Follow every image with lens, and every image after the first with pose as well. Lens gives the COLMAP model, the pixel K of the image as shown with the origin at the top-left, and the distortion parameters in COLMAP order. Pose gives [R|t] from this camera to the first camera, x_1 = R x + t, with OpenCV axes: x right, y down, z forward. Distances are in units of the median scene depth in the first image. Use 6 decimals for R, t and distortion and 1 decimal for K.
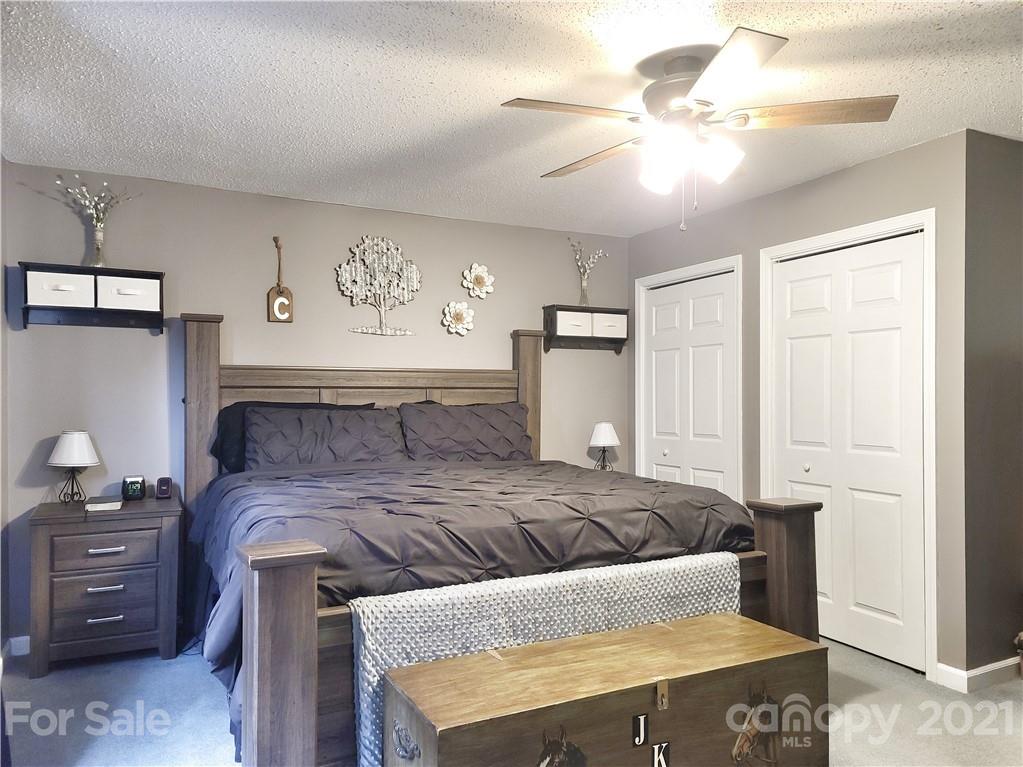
lens RADIAL K [[737.5, 0, 515.7], [0, 737.5, 401.3], [0, 0, 1]] dist [0.054015, -0.006296]
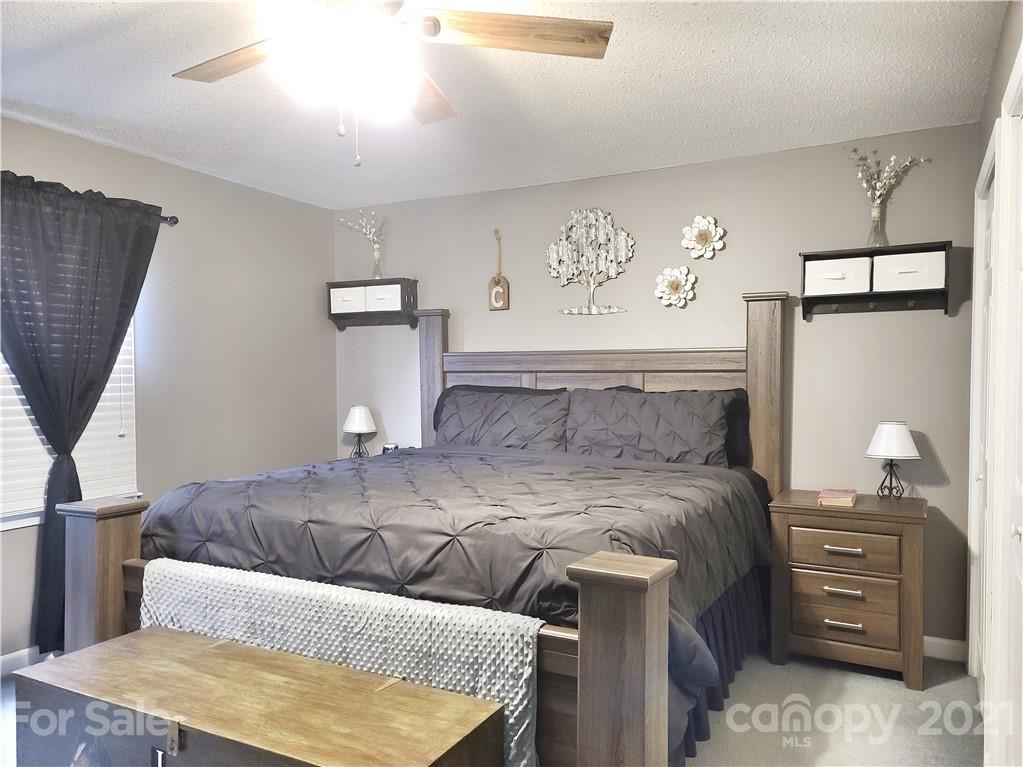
lens RADIAL K [[737.5, 0, 515.7], [0, 737.5, 401.3], [0, 0, 1]] dist [0.054015, -0.006296]
pose [[0.583302, 0.028788, -0.811745, 0.655475], [-0.006177, 0.999500, 0.031008, -0.011638], [0.812232, -0.013073, 0.583188, 0.483353]]
